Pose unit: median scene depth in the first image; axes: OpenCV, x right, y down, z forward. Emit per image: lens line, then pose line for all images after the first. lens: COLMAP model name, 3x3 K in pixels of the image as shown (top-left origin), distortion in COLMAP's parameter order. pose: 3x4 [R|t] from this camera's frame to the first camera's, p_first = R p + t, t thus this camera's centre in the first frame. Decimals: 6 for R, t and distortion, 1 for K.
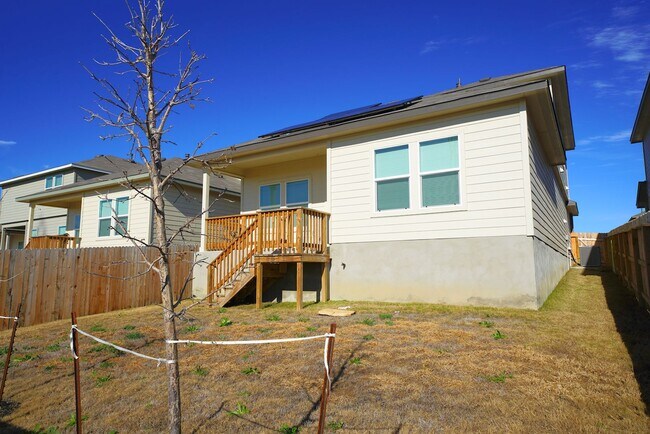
lens RADIAL K [[413.0, 0, 331.0], [0, 413.0, 216.8], [0, 0, 1]] dist [0.033295, -0.002223]
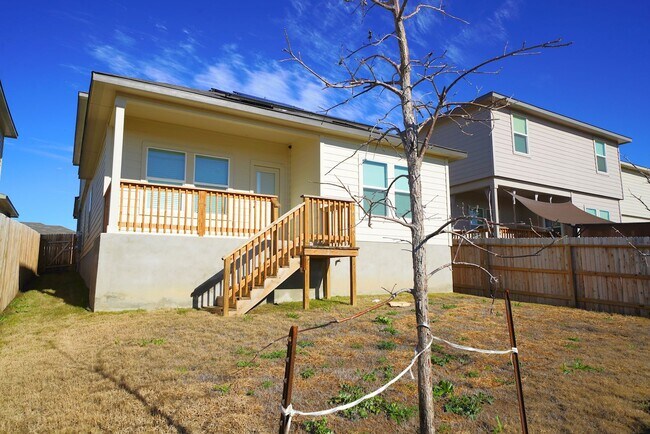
lens RADIAL K [[425.7, 0, 320.4], [0, 425.7, 213.1], [0, 0, 1]] dist [0.033647, -0.000265]
pose [[0.440930, 0.126531, 0.888578, -0.909873], [-0.110768, 0.990116, -0.086025, 0.090187], [-0.890680, -0.060495, 0.450588, 0.548958]]
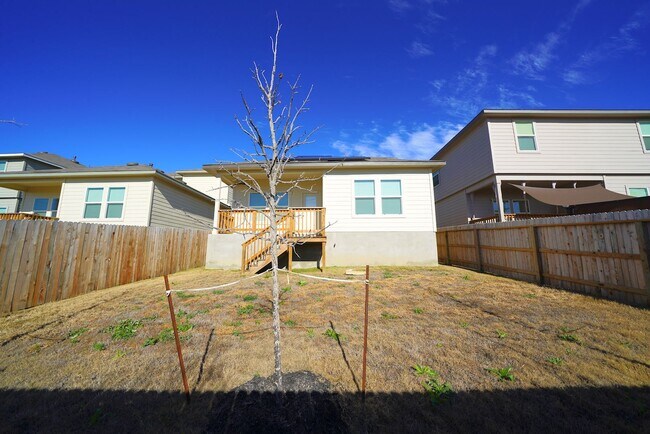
lens RADIAL K [[236.4, 0, 316.0], [0, 236.4, 221.5], [0, 0, 1]] dist [-0.018229, 0.001581]
pose [[0.866230, 0.067864, 0.495015, -0.496333], [-0.063882, 0.997645, -0.024984, 0.048076], [-0.495544, -0.009981, 0.868525, 0.199121]]
